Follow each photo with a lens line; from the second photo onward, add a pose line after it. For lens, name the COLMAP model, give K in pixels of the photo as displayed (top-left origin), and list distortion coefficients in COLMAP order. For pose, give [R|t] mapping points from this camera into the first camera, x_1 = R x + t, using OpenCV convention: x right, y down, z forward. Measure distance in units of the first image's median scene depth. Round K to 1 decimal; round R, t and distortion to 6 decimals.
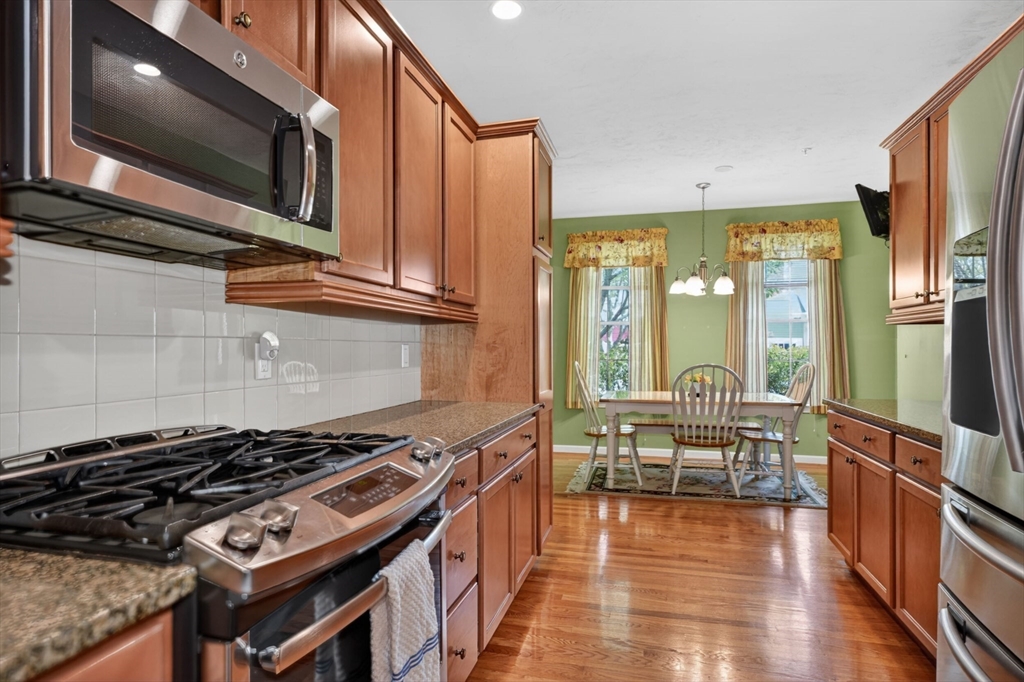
lens RADIAL K [[556.9, 0, 514.4], [0, 556.9, 339.2], [0, 0, 1]] dist [0.004882, -0.000168]
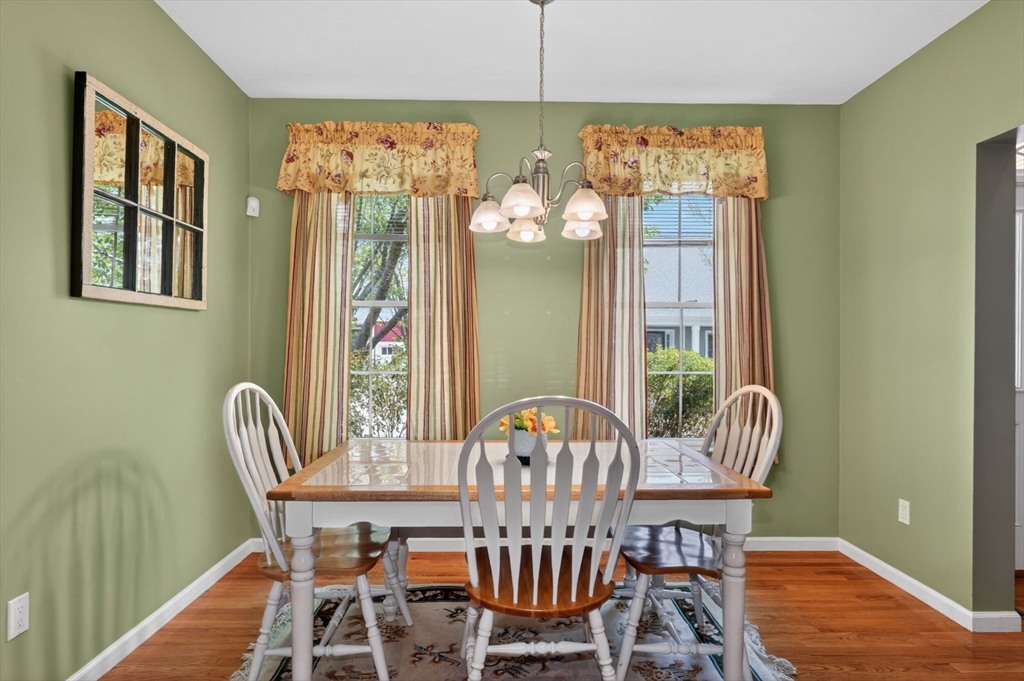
lens RADIAL K [[556.9, 0, 510.6], [0, 556.9, 342.1], [0, 0, 1]] dist [0.004882, -0.000168]
pose [[0.961660, 0.011999, 0.273981, 0.169564], [-0.009033, 0.999886, -0.012086, 0.014160], [-0.274094, 0.009148, 0.961659, 0.504231]]
